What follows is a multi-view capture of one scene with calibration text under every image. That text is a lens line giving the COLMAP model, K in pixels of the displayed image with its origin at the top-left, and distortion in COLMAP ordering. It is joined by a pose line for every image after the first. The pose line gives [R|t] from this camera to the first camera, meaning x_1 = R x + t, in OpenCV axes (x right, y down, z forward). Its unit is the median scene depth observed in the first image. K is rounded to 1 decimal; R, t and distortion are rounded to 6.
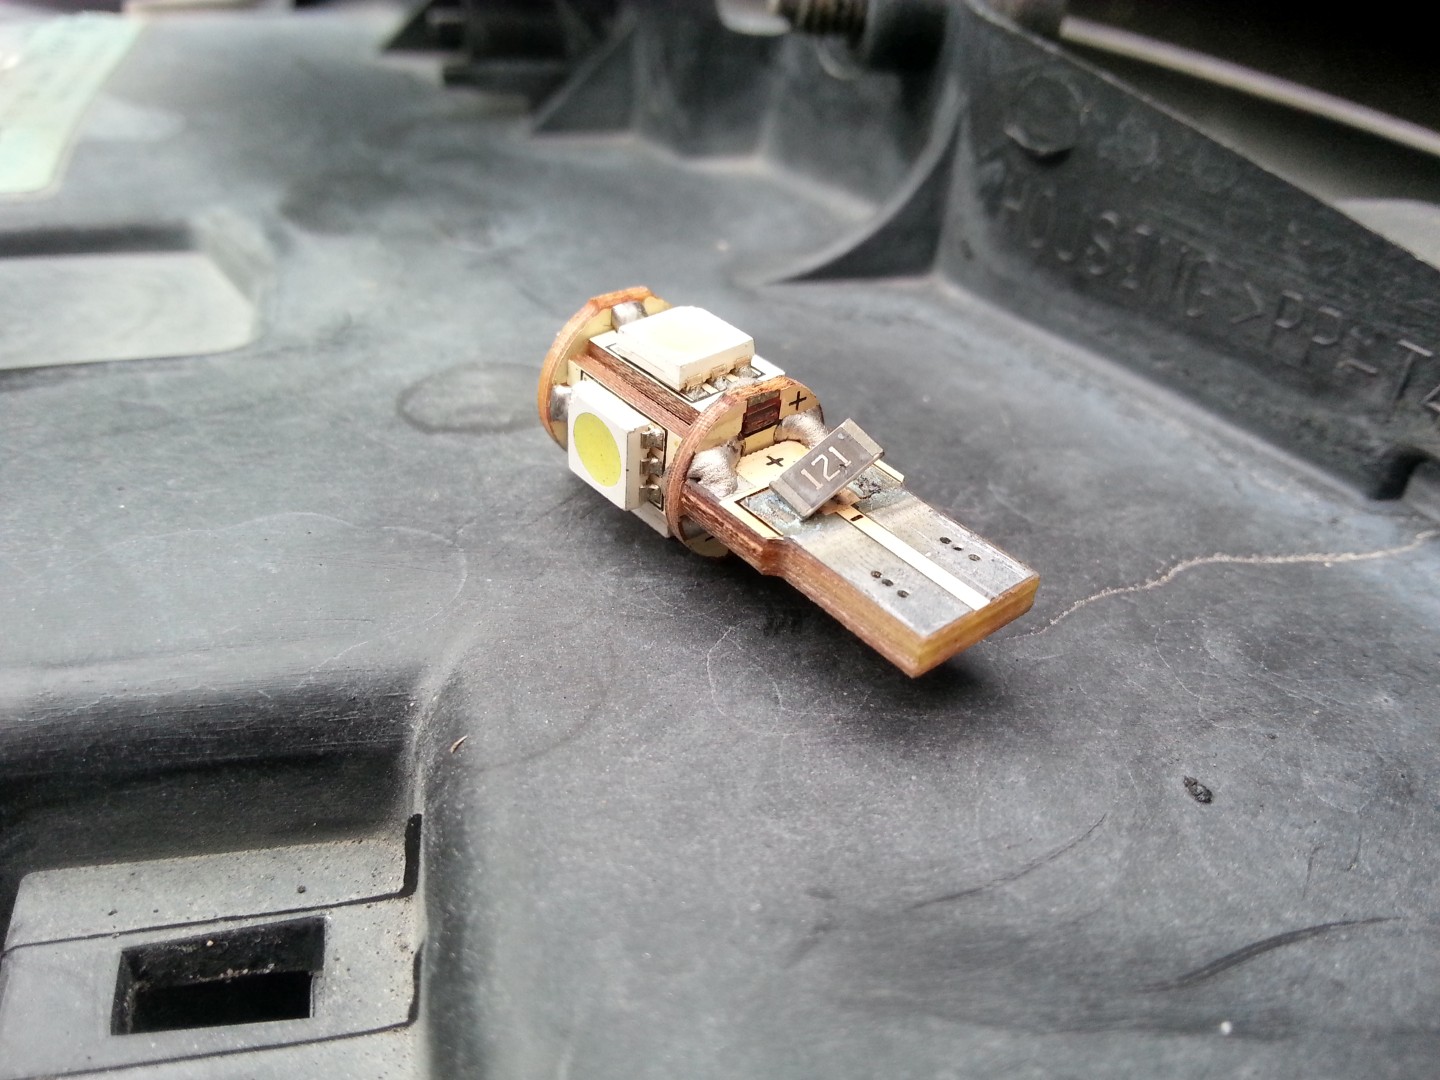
lens RADIAL K [[1278.1, 0, 755.0], [0, 1278.1, 562.3], [0, 0, 1]] dist [0.050428, -0.225151]
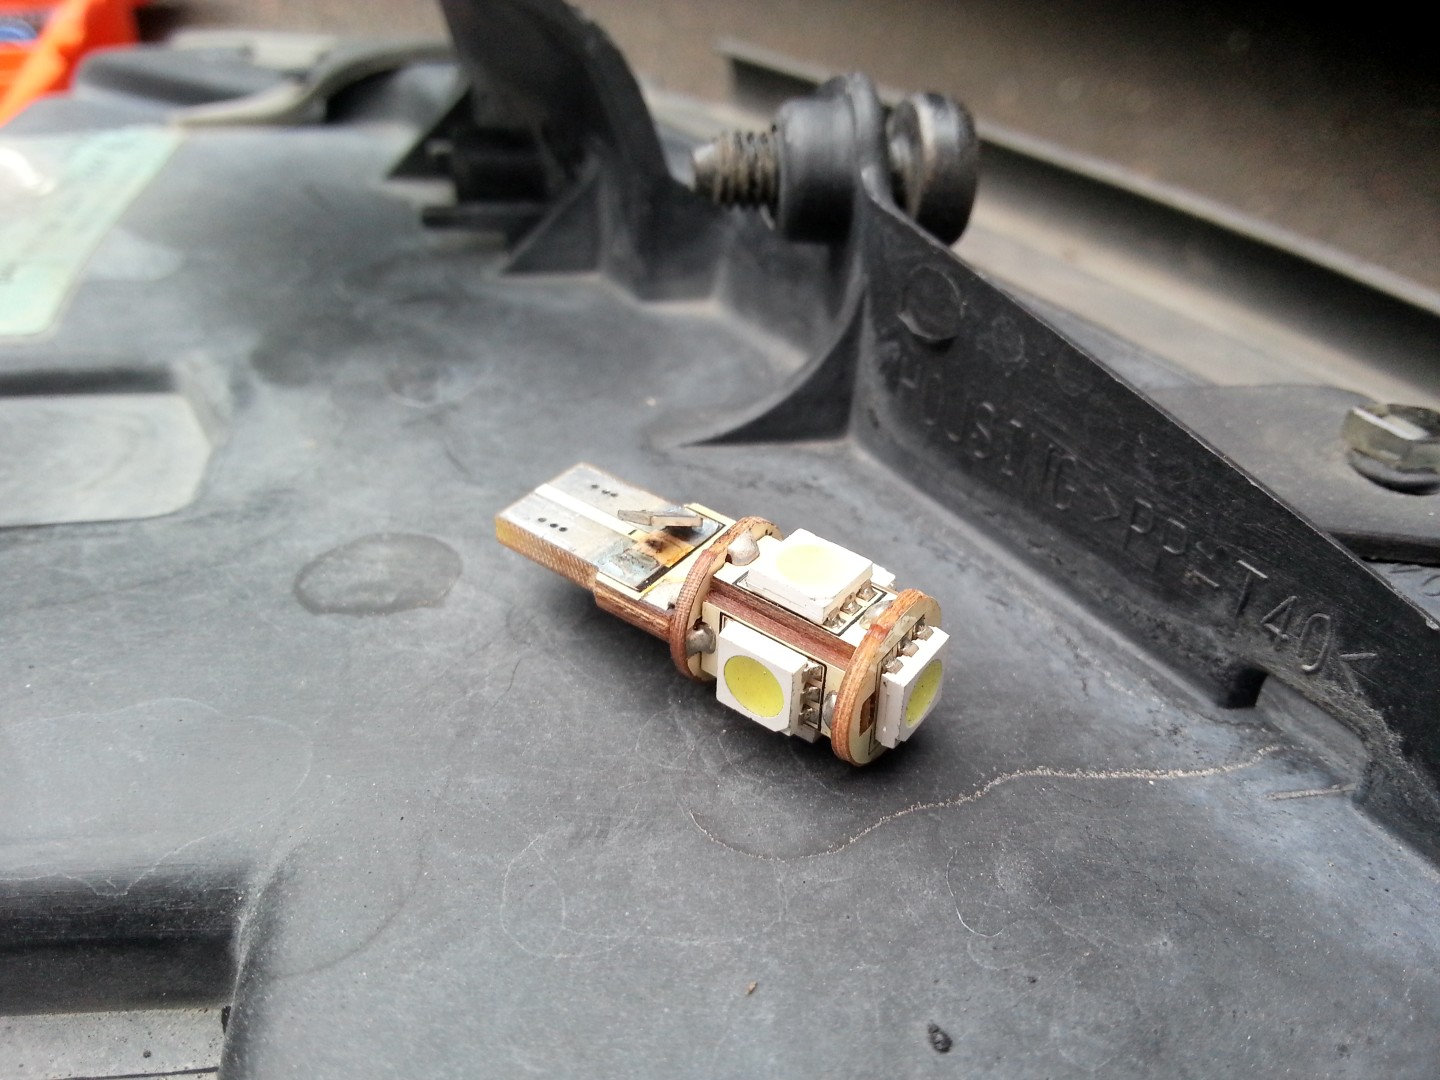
lens RADIAL K [[1278.1, 0, 755.0], [0, 1278.1, 562.3], [0, 0, 1]] dist [0.050428, -0.225151]
pose [[0.994955, 0.029225, -0.095967, 0.211078], [-0.030248, 0.999500, -0.009222, -0.142063], [0.095649, 0.012078, 0.995342, -0.037180]]
